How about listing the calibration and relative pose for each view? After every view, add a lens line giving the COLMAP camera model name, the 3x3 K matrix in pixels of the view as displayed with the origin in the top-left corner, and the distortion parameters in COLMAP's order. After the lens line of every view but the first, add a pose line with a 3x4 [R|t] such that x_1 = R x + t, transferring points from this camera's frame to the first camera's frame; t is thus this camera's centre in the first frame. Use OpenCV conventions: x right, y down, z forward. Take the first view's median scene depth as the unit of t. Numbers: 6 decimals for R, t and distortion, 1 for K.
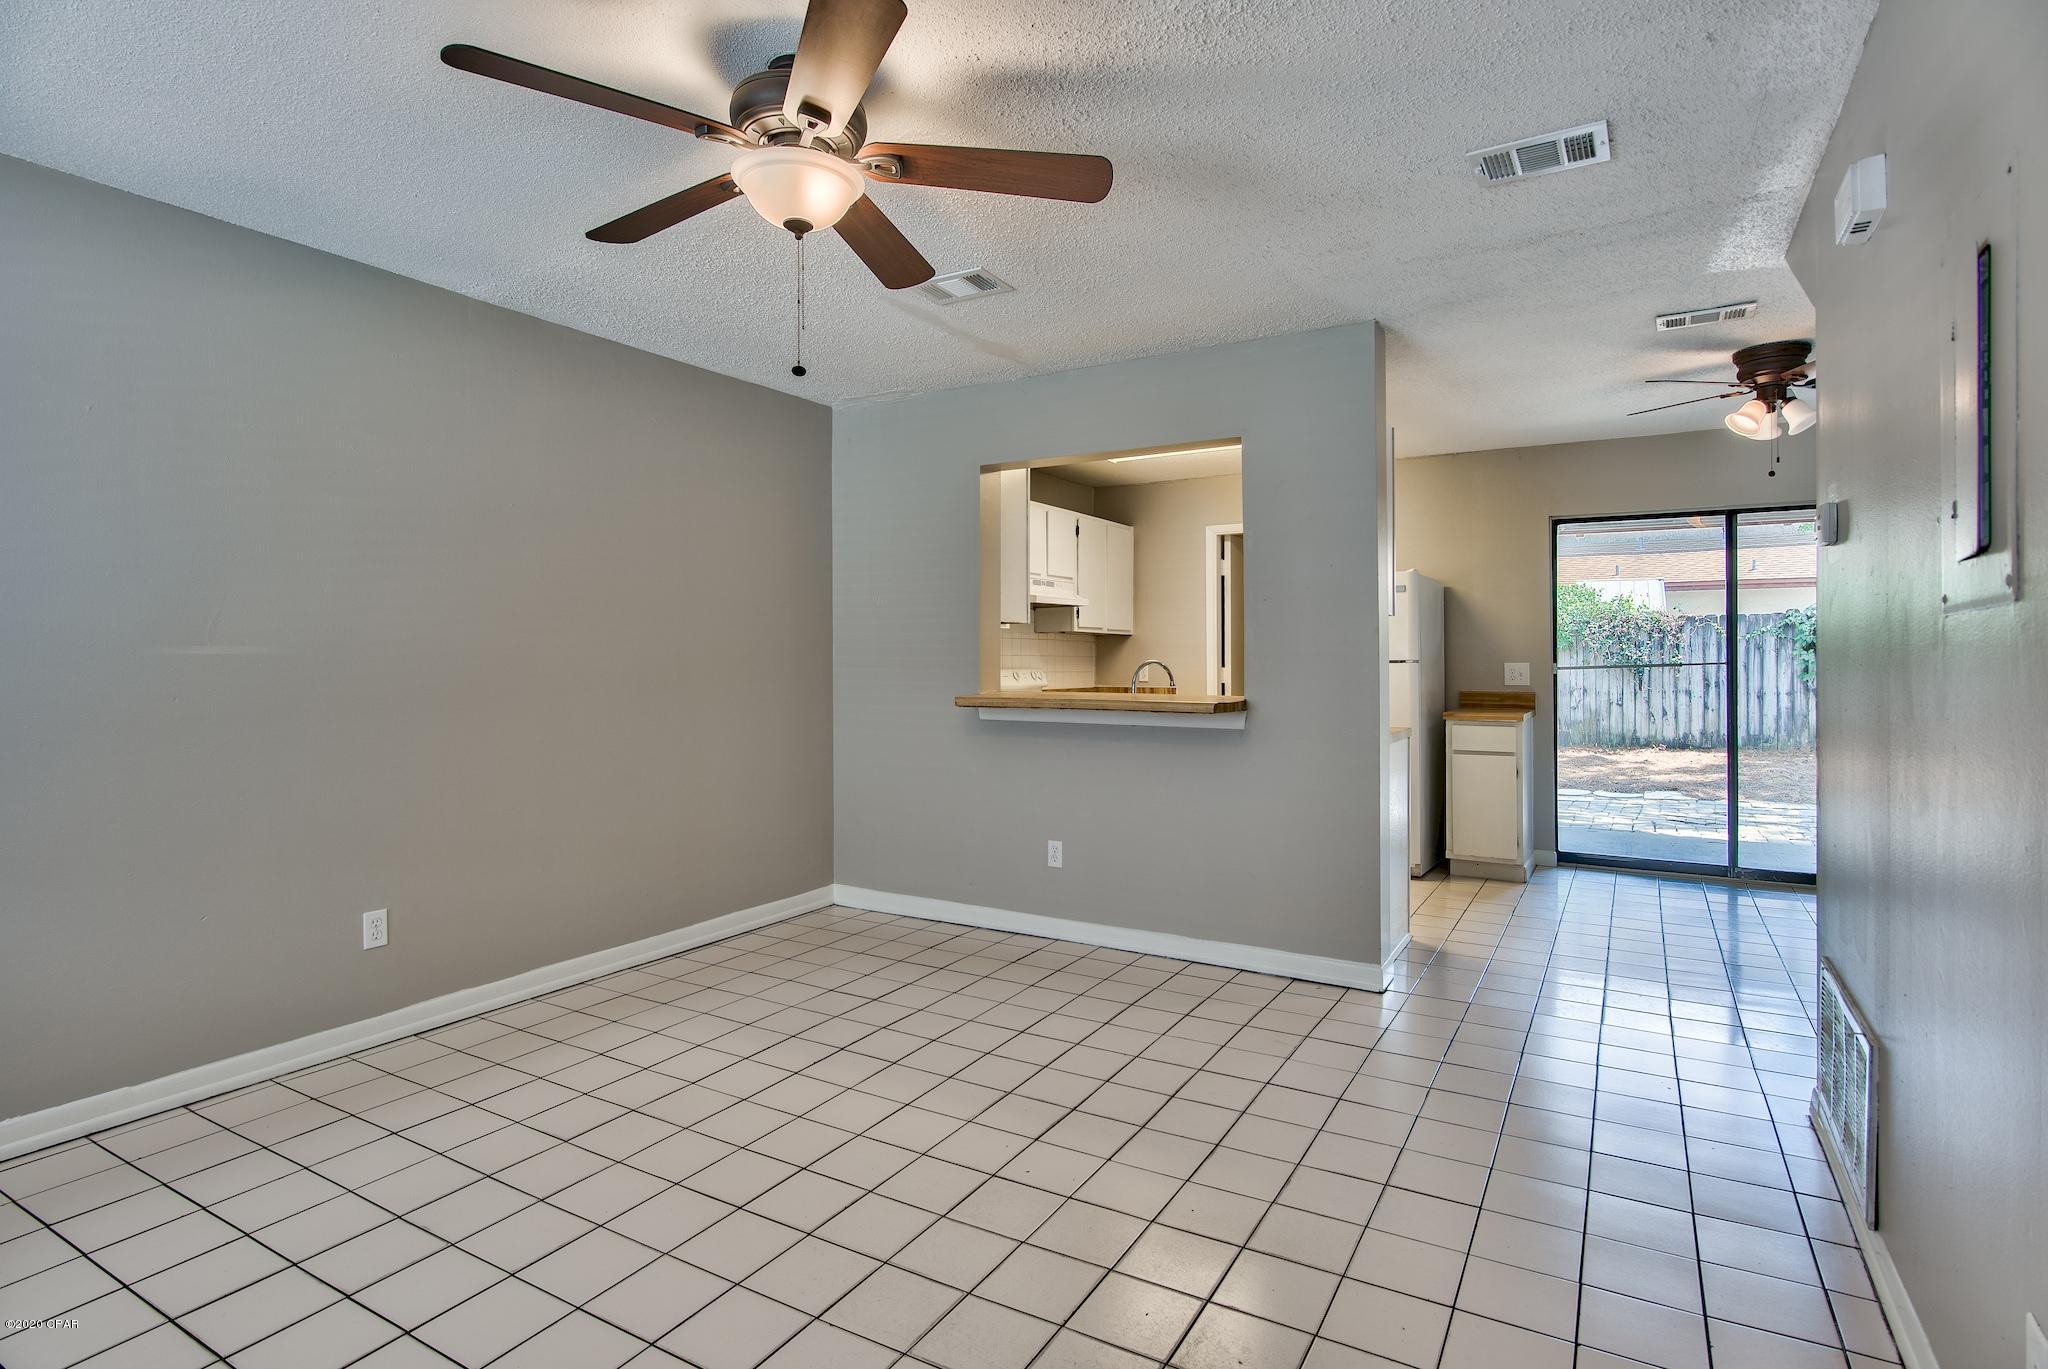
lens RADIAL K [[997.5, 0, 1030.0], [0, 997.5, 670.0], [0, 0, 1]] dist [-0.001091, -0.001601]
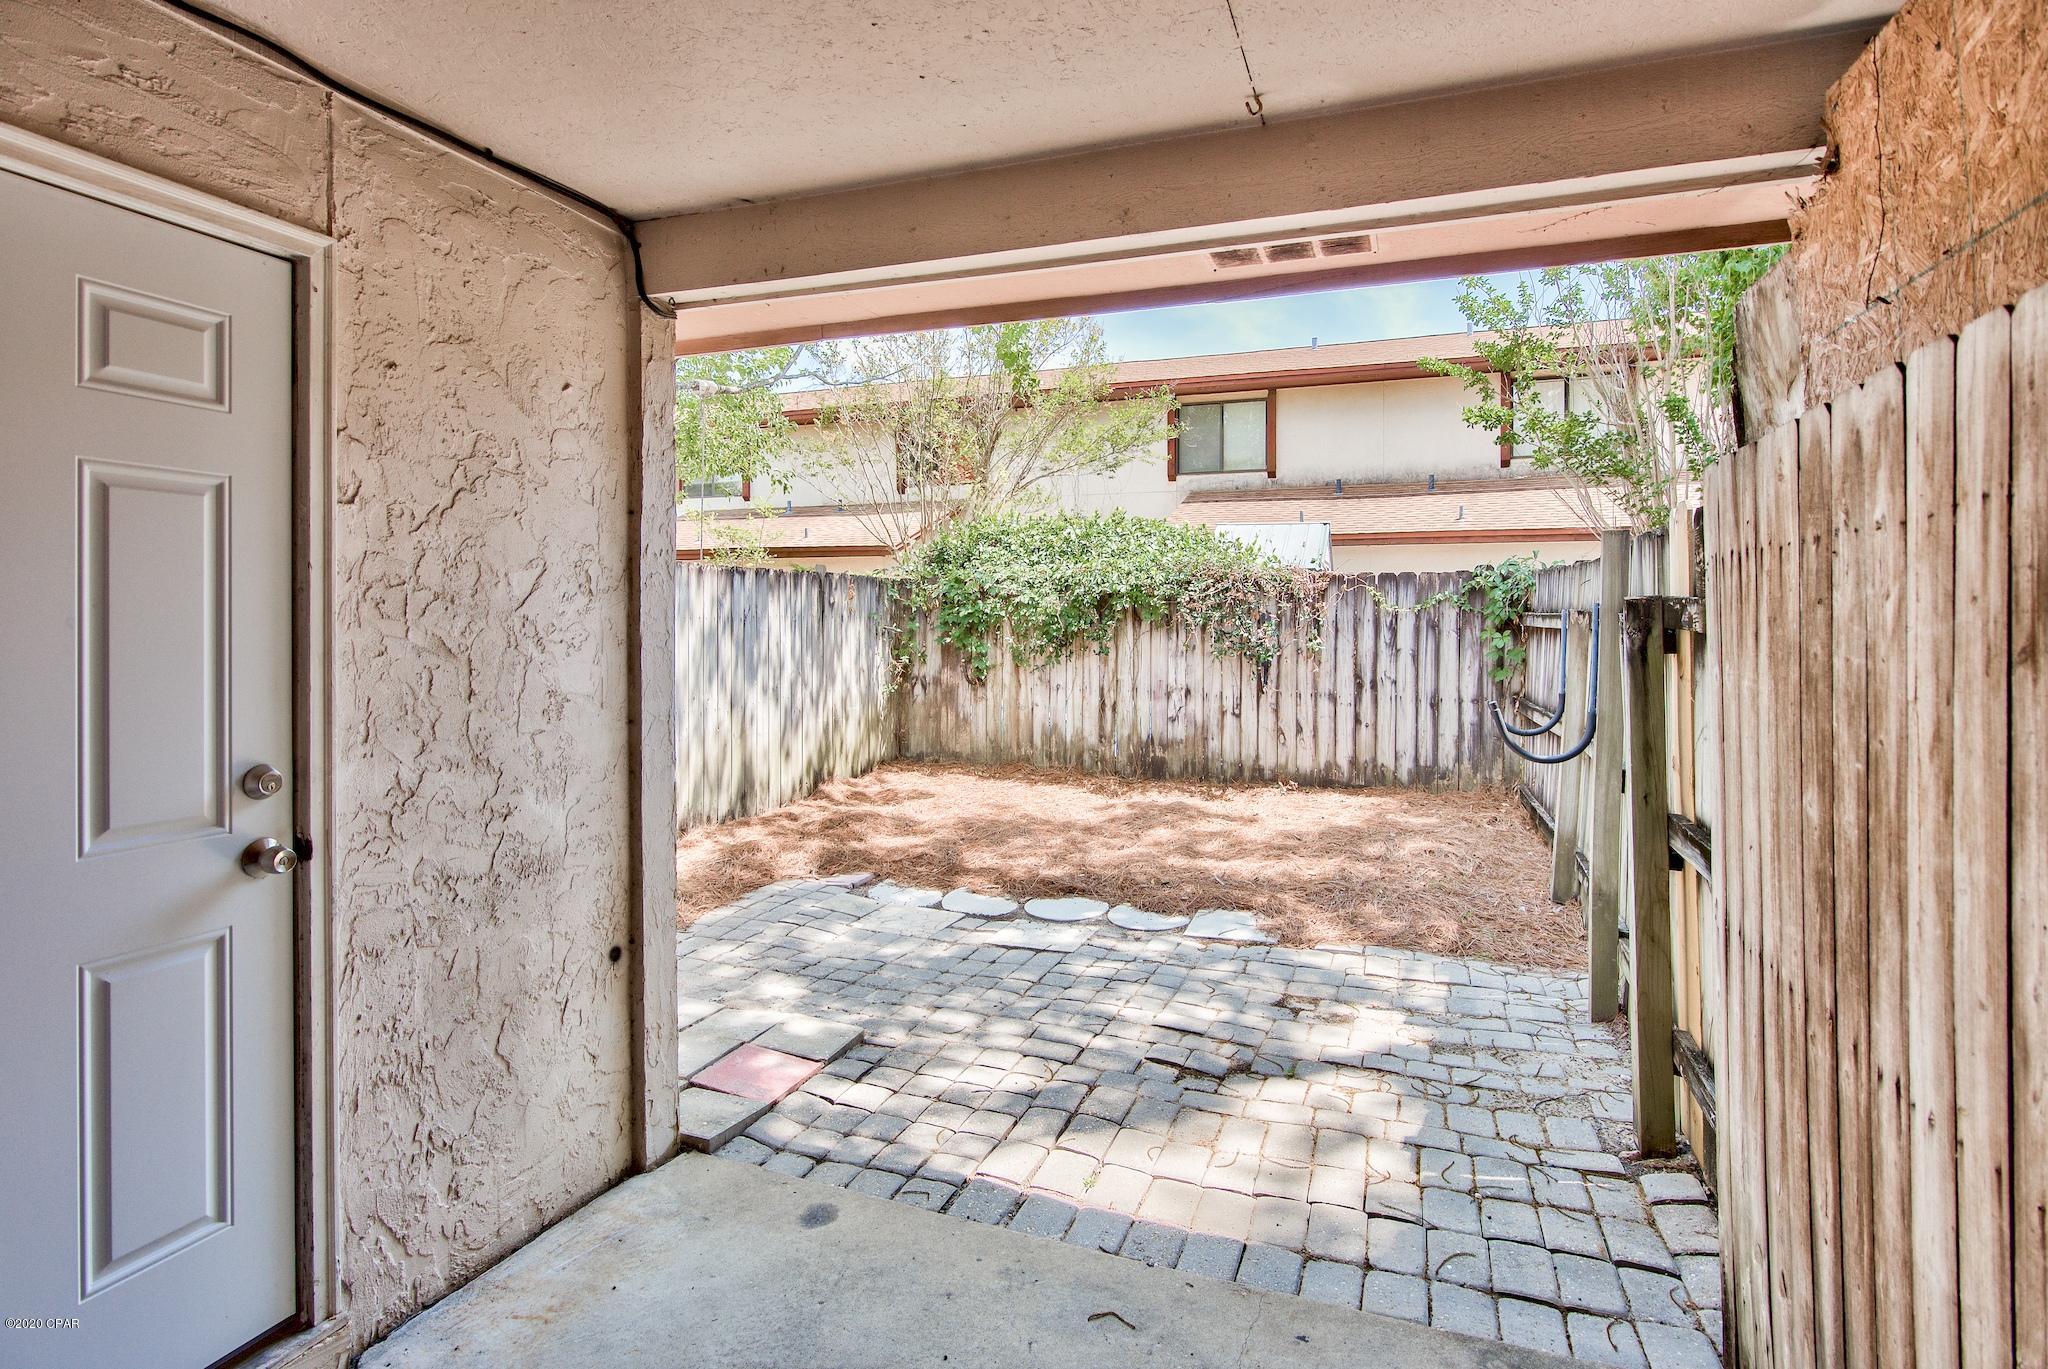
lens RADIAL K [[997.5, 0, 1016.5], [0, 997.5, 642.0], [0, 0, 1]] dist [-0.001091, -0.001601]
pose [[0.985944, 0.012815, 0.166584, 0.371652], [-0.011285, 0.999885, -0.010124, -0.003316], [-0.166695, 0.008102, 0.985975, 0.429448]]
